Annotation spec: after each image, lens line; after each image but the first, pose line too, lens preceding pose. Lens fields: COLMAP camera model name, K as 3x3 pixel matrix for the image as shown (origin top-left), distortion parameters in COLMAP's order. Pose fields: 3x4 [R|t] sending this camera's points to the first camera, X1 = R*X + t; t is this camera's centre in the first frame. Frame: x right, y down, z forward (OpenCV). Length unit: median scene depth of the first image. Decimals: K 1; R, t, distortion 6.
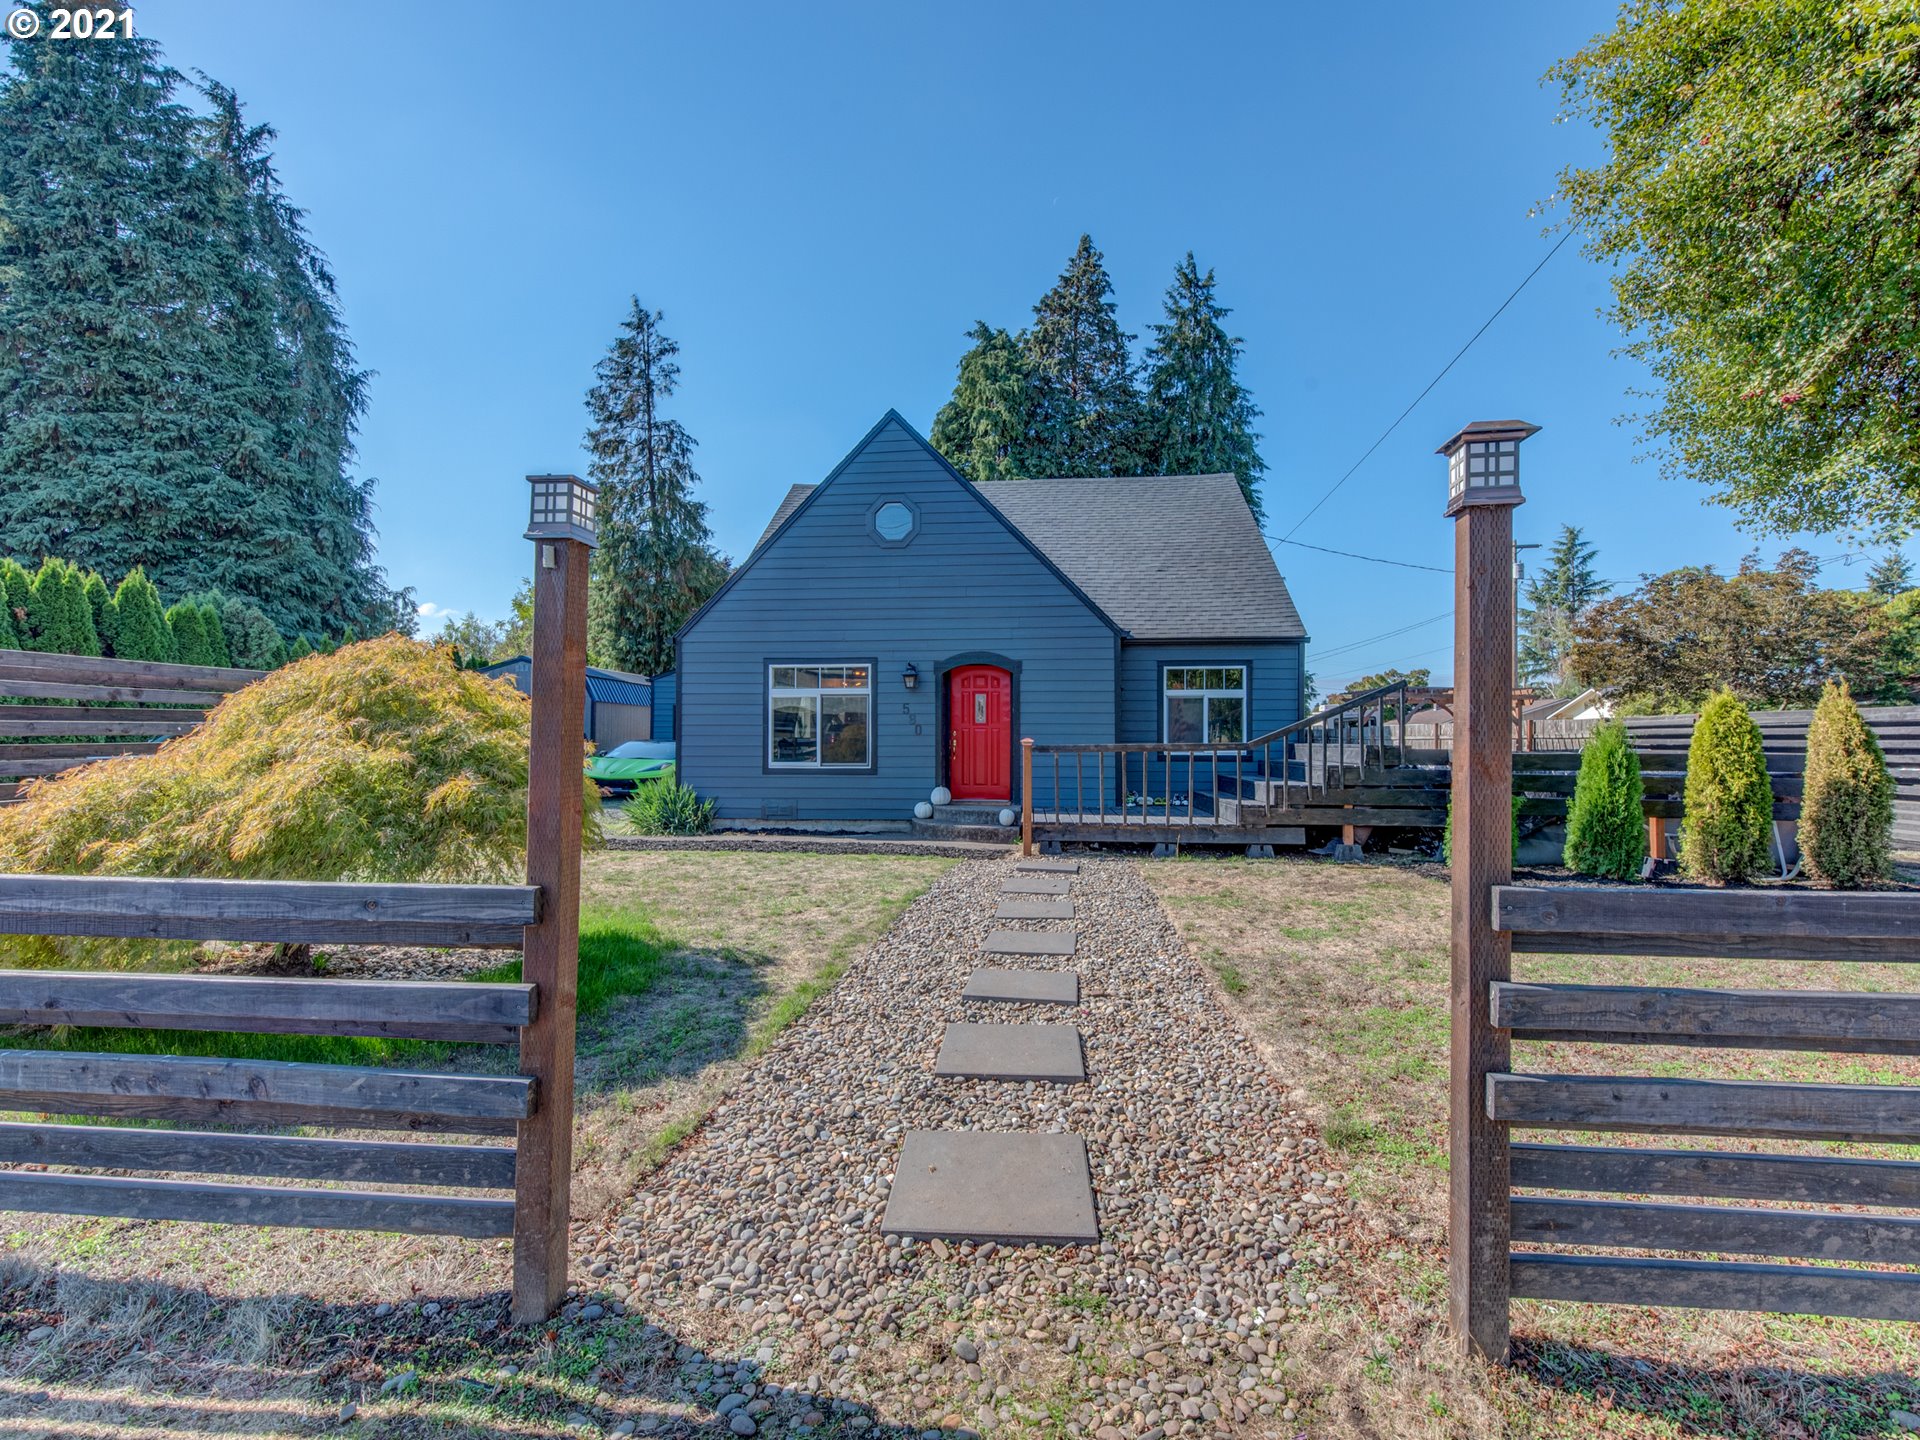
lens RADIAL K [[880.9, 0, 960.0], [0, 880.9, 720.0], [0, 0, 1]] dist [0.010542, -0.000583]
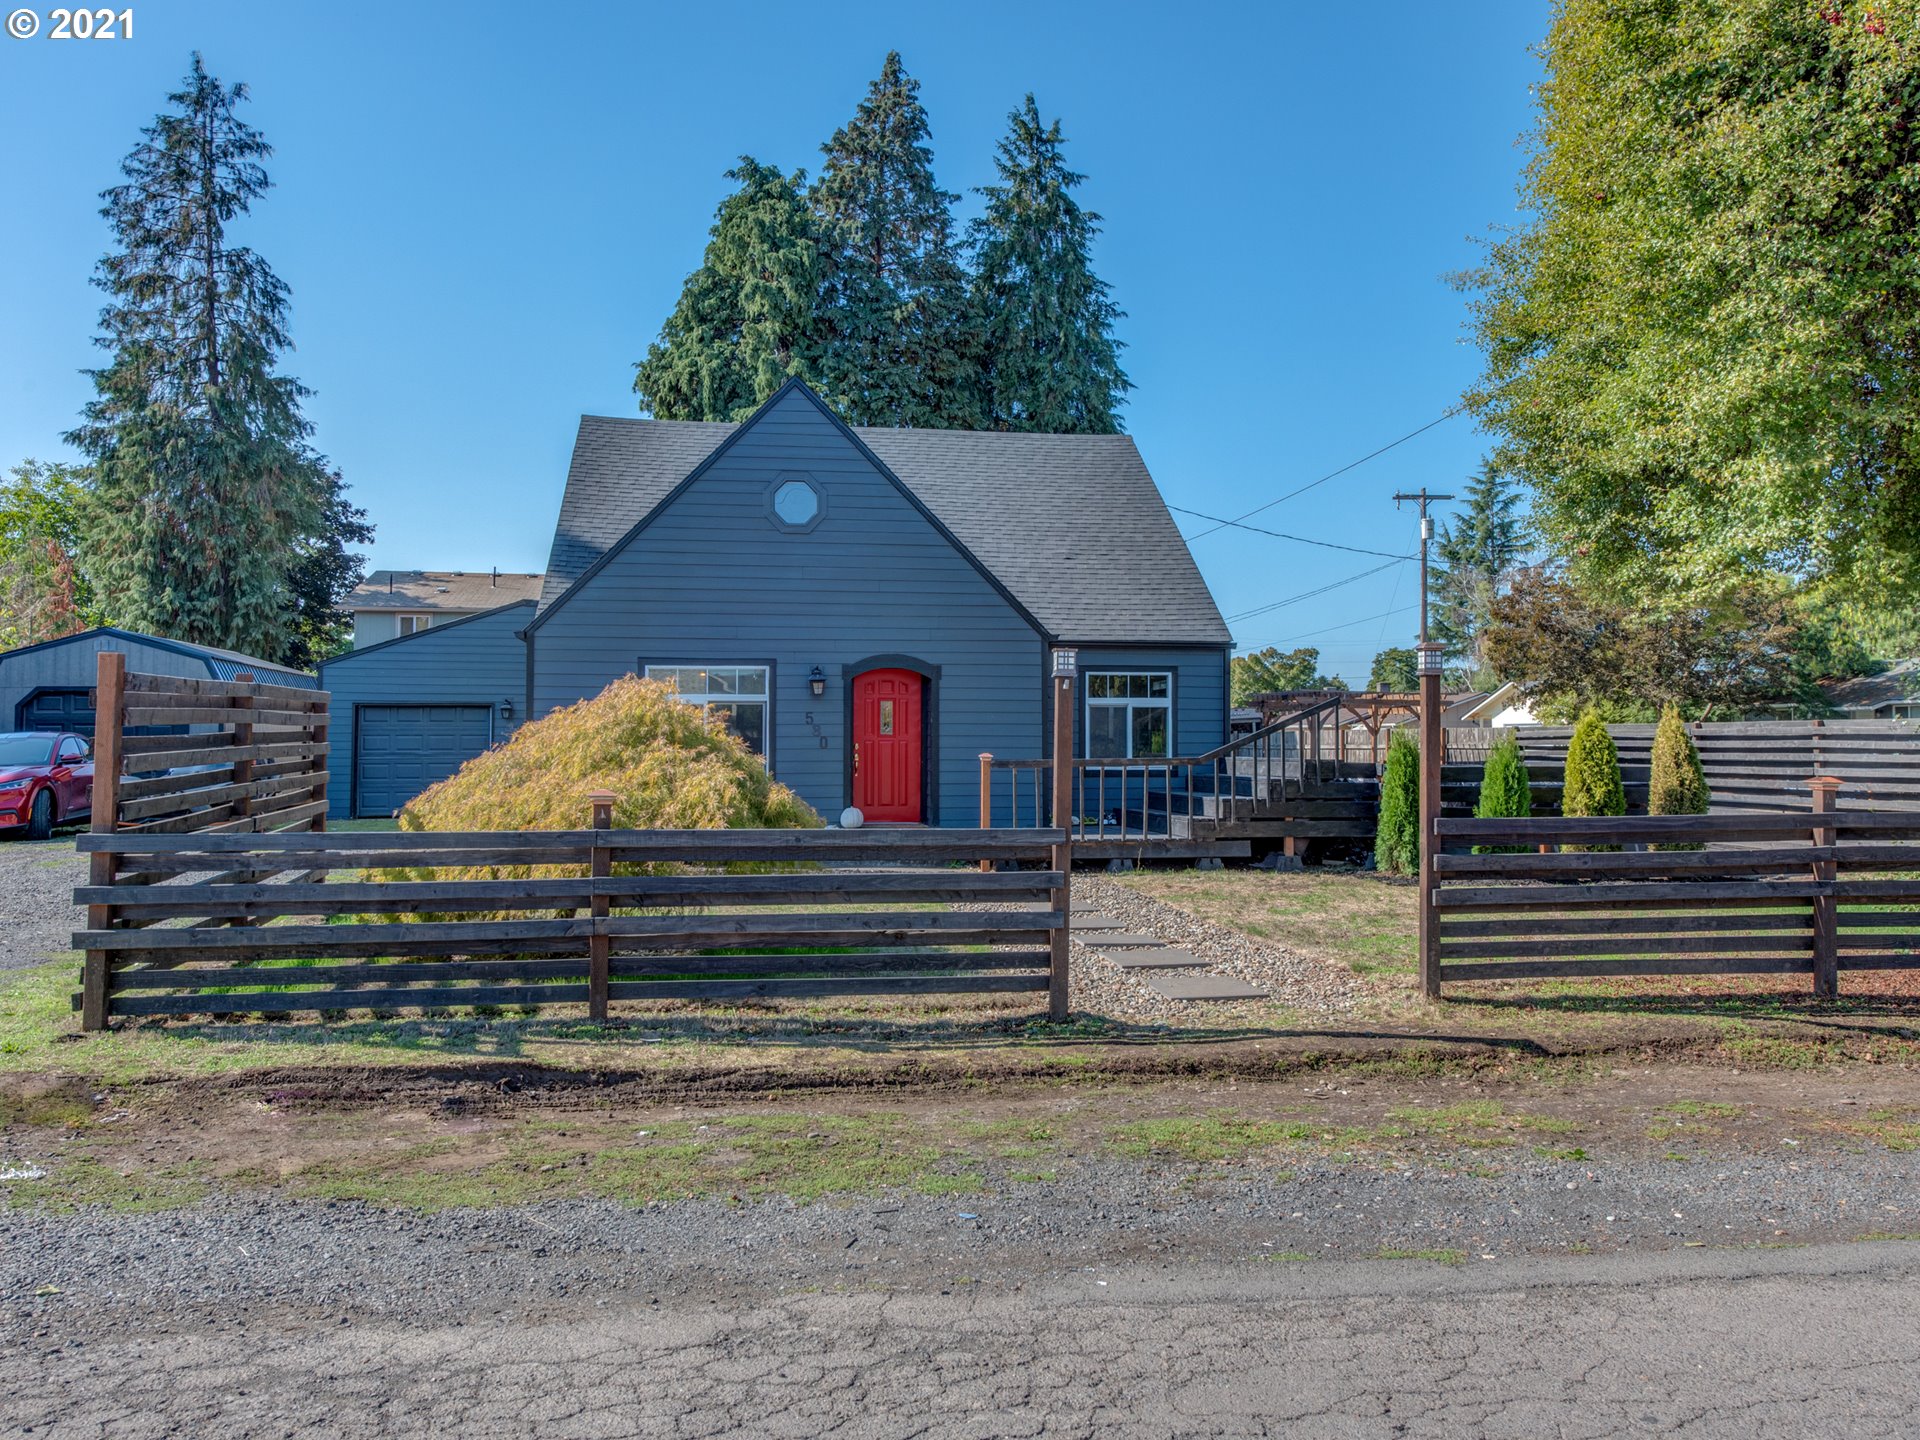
lens RADIAL K [[1425.3, 0, 955.3], [0, 1425.3, 663.1], [0, 0, 1]] dist [0.001681, -0.002296]
pose [[0.970516, 0.013133, 0.240678, -0.110336], [-0.004455, 0.999321, -0.036566, -0.006880], [-0.240995, 0.034416, 0.969916, -0.170275]]
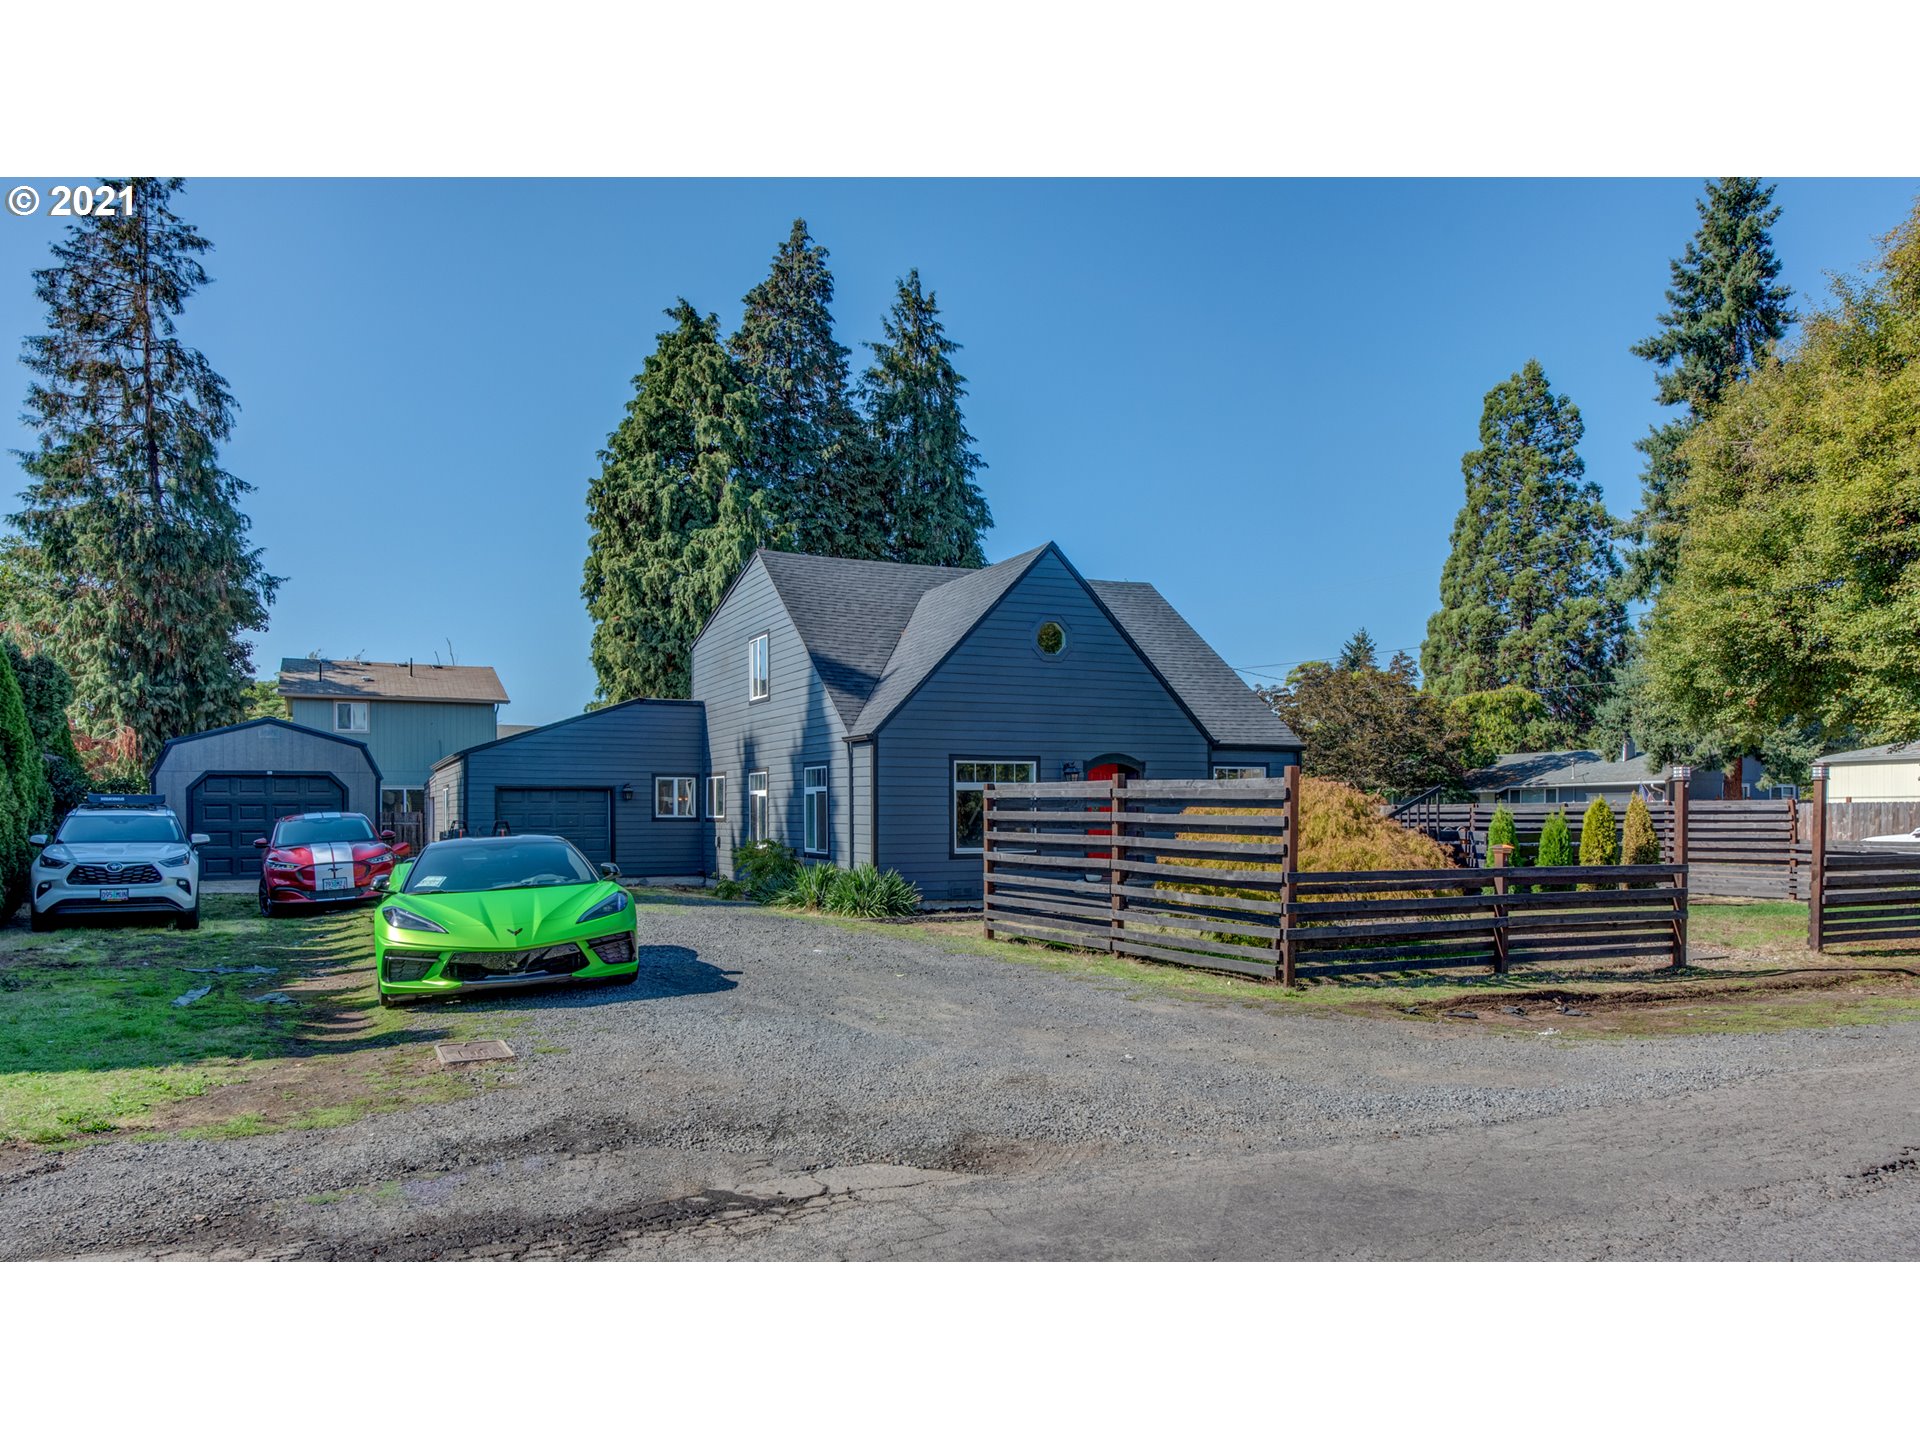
lens RADIAL K [[1285.6, 0, 951.6], [0, 1285.6, 811.0], [0, 0, 1]] dist [-0.003249, -0.000250]
pose [[0.869216, -0.001034, 0.494432, -0.434642], [-0.005324, 0.999920, 0.011451, -0.007604], [-0.494405, -0.012585, 0.869141, -0.171208]]
